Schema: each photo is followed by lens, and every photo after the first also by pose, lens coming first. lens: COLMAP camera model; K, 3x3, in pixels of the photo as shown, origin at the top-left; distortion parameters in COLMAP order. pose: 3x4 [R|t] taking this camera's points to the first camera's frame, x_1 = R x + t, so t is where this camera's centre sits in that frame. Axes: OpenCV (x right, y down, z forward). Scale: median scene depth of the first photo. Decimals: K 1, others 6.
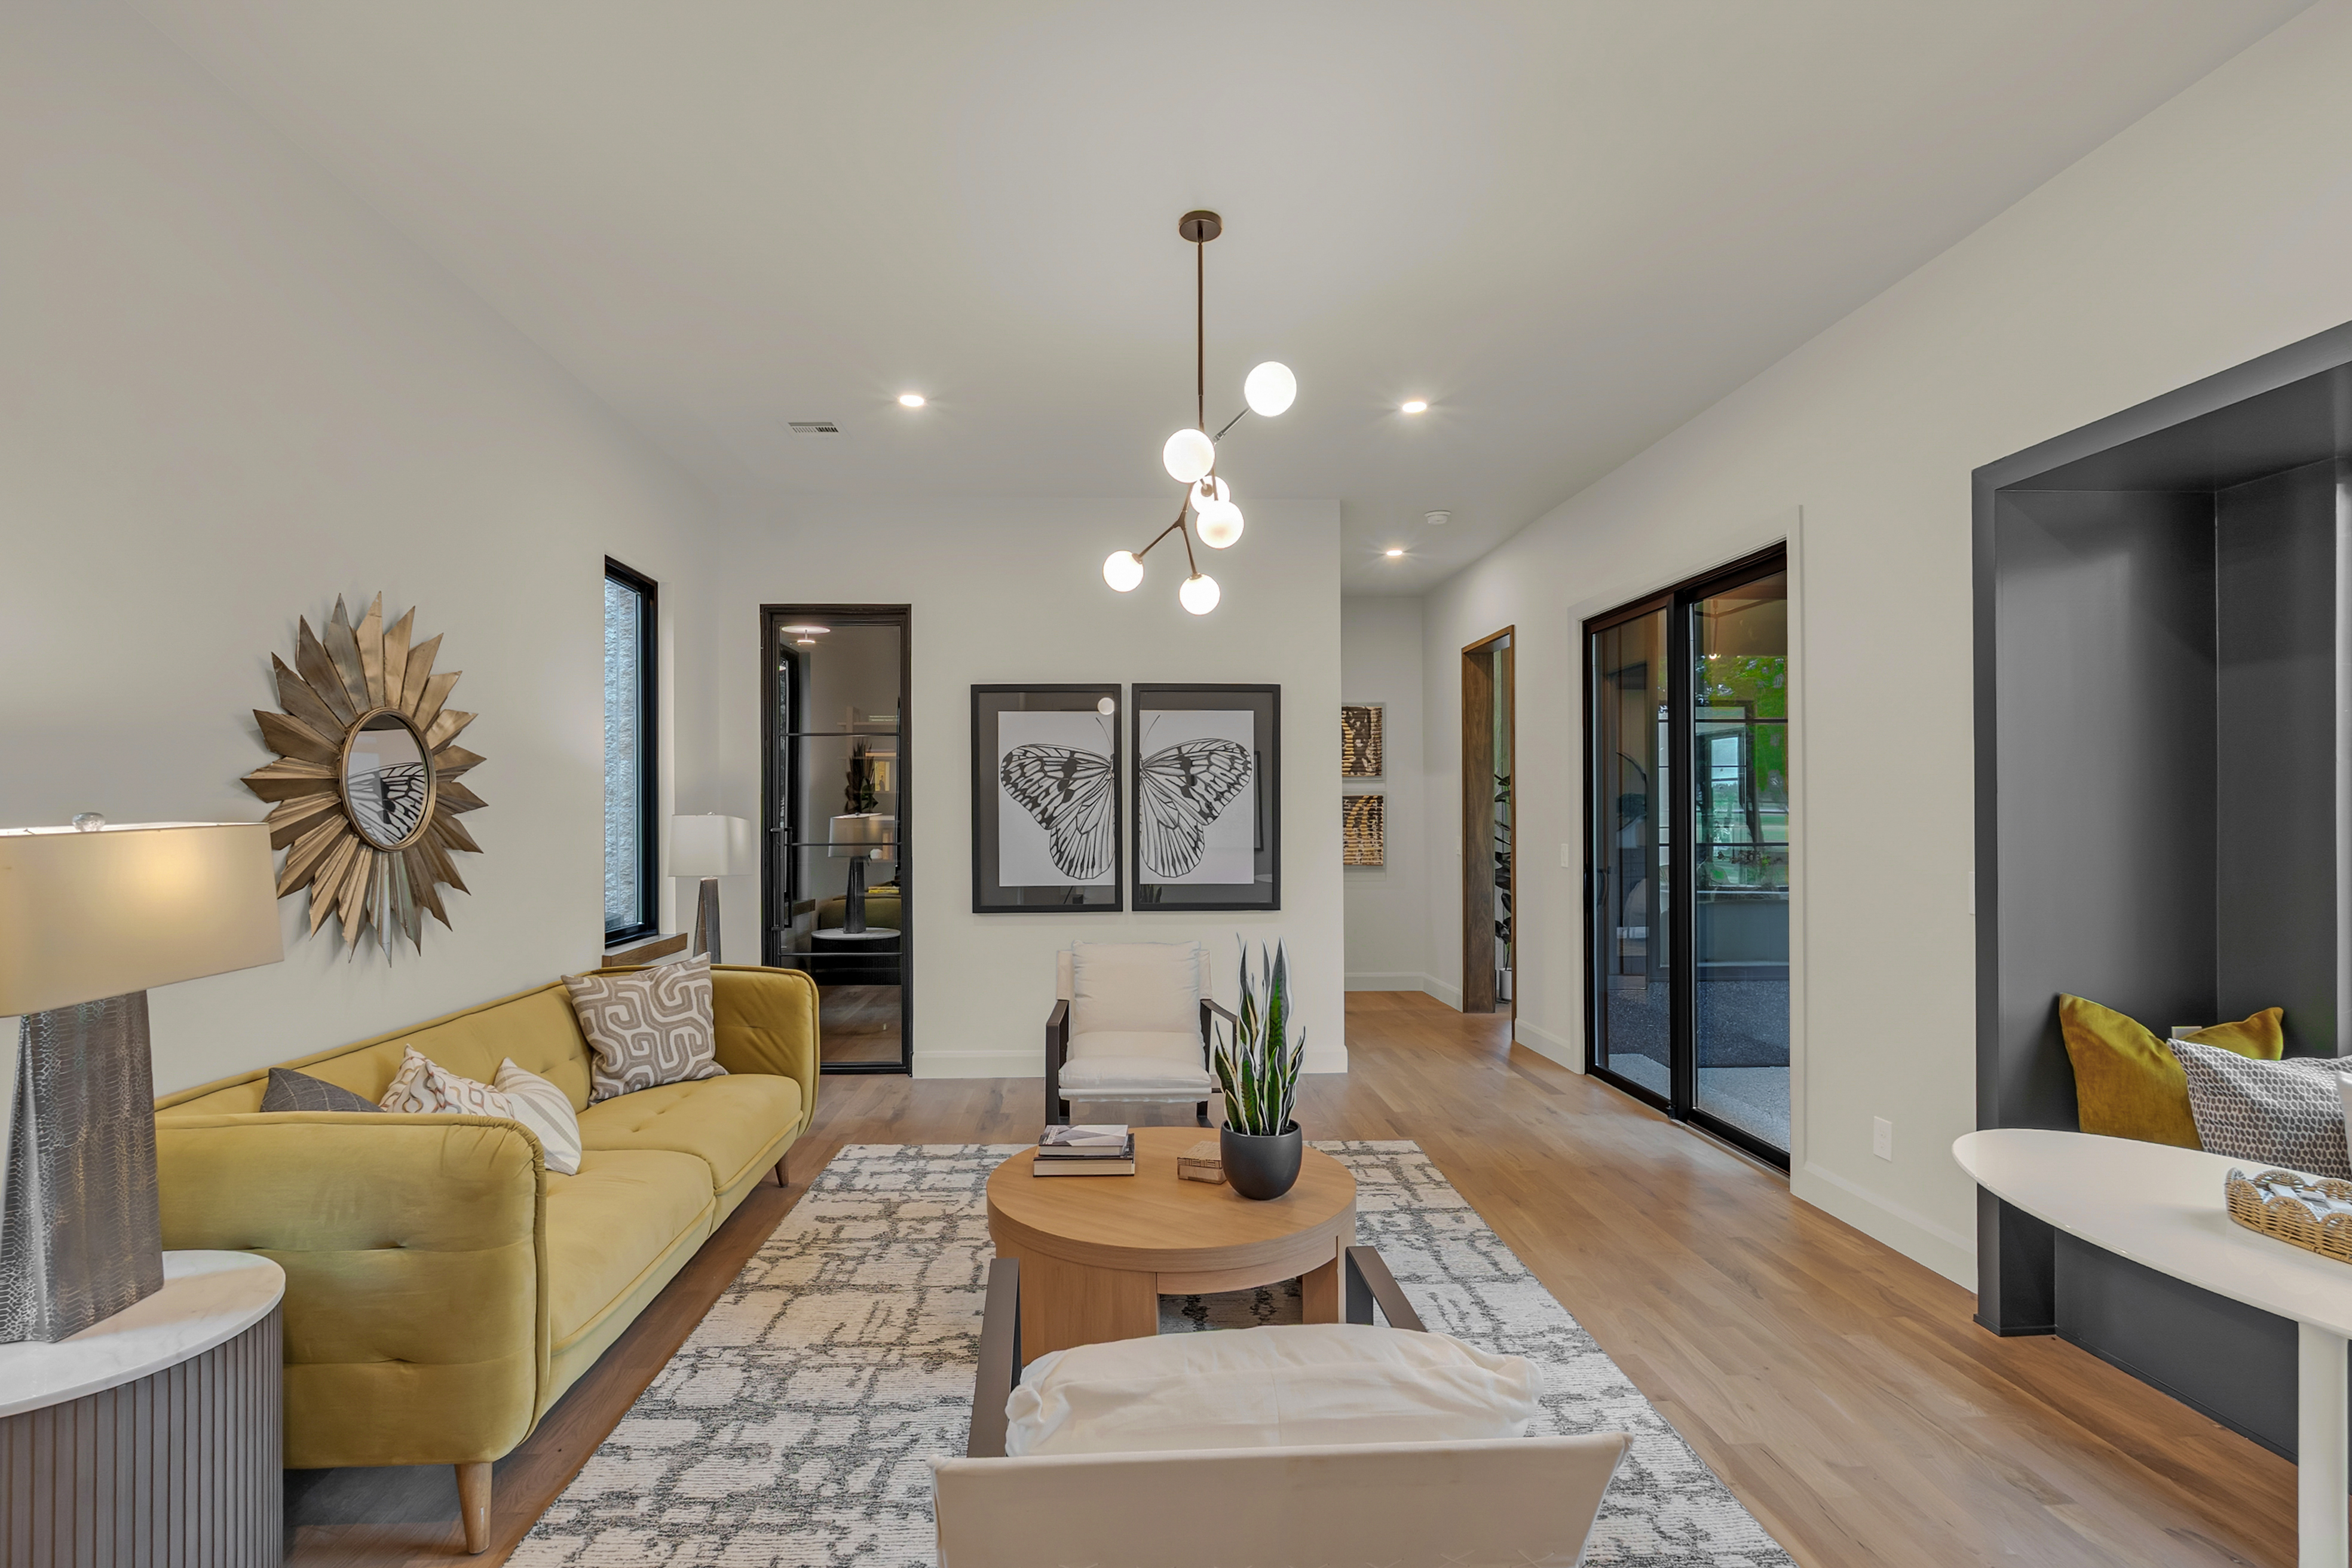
lens RADIAL K [[1104.4, 0, 1146.8], [0, 1104.4, 809.1], [0, 0, 1]] dist [-0.010903, 0.003447]
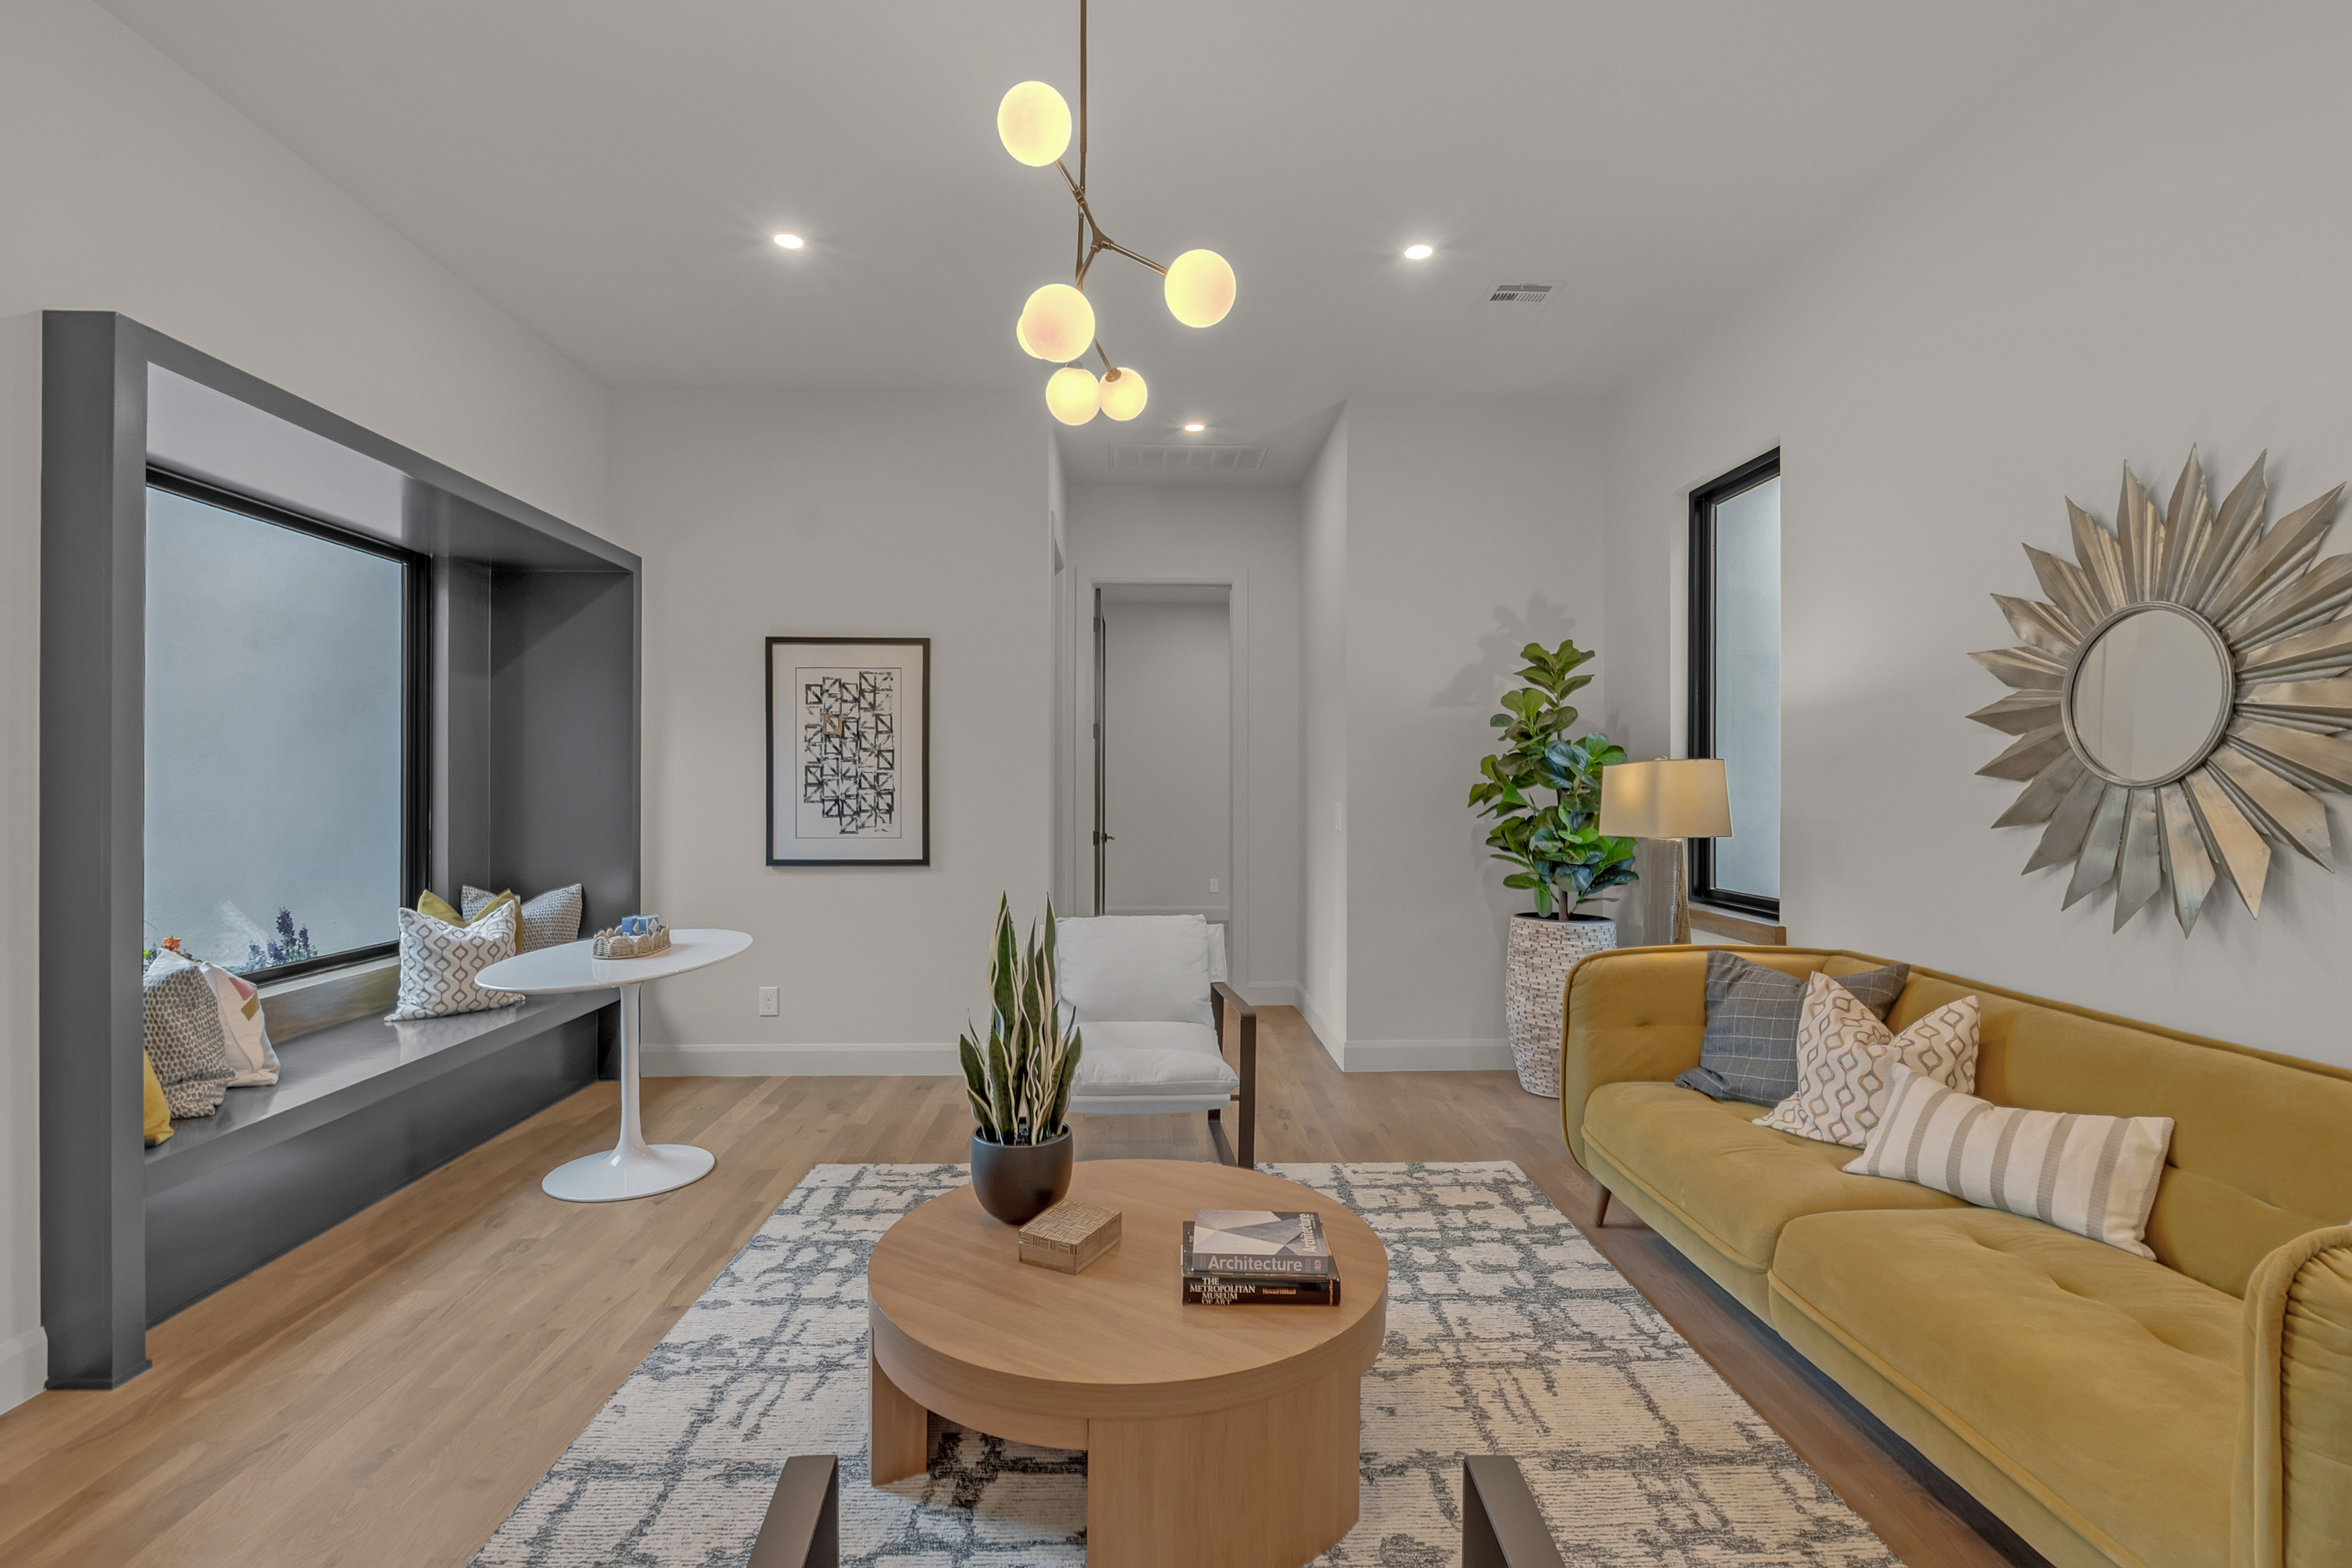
lens RADIAL K [[1104.4, 0, 1170.4], [0, 1104.4, 782.5], [0, 0, 1]] dist [-0.010903, 0.003447]
pose [[-0.999955, 0.002654, 0.009091, -0.011369], [0.002589, 0.999971, -0.007177, 0.034014], [-0.009110, -0.007153, -0.999933, 1.579858]]
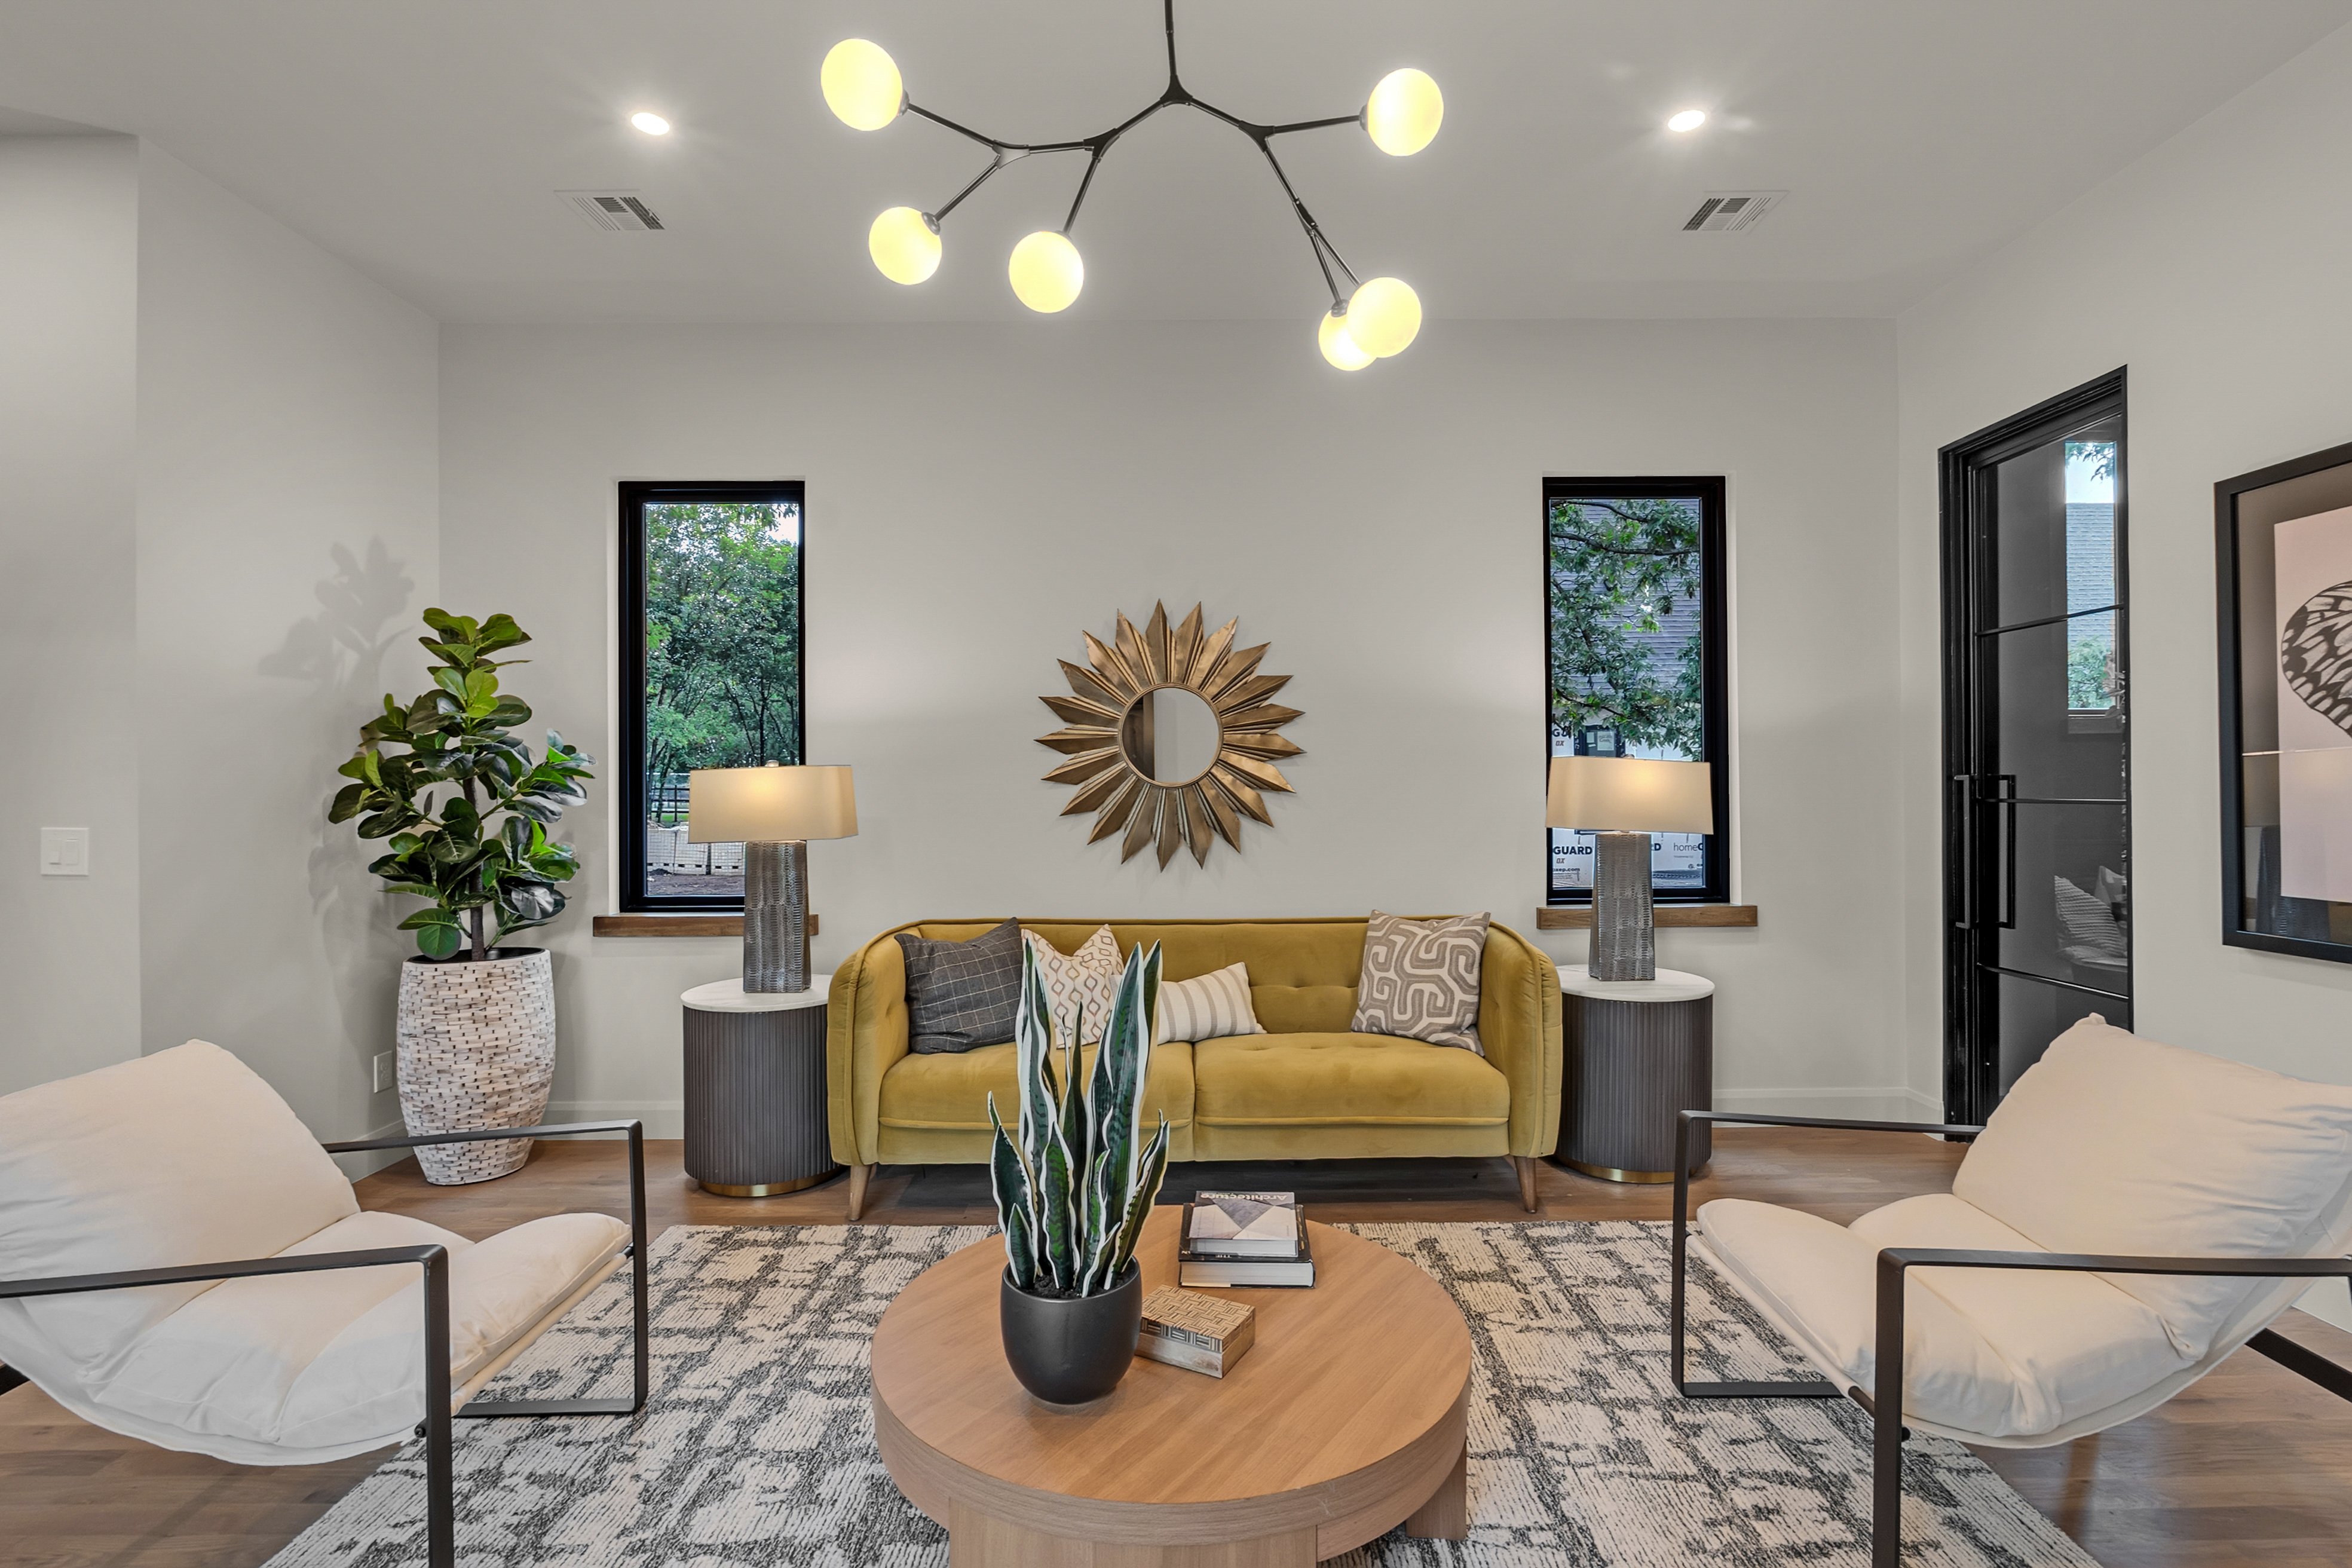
lens RADIAL K [[1104.4, 0, 1181.0], [0, 1104.4, 783.9], [0, 0, 1]] dist [-0.010903, 0.003447]
pose [[-0.037010, 0.005465, -0.999300, 0.596504], [0.012055, 0.999915, 0.005022, 0.024350], [0.999242, -0.011861, -0.037073, 0.946173]]
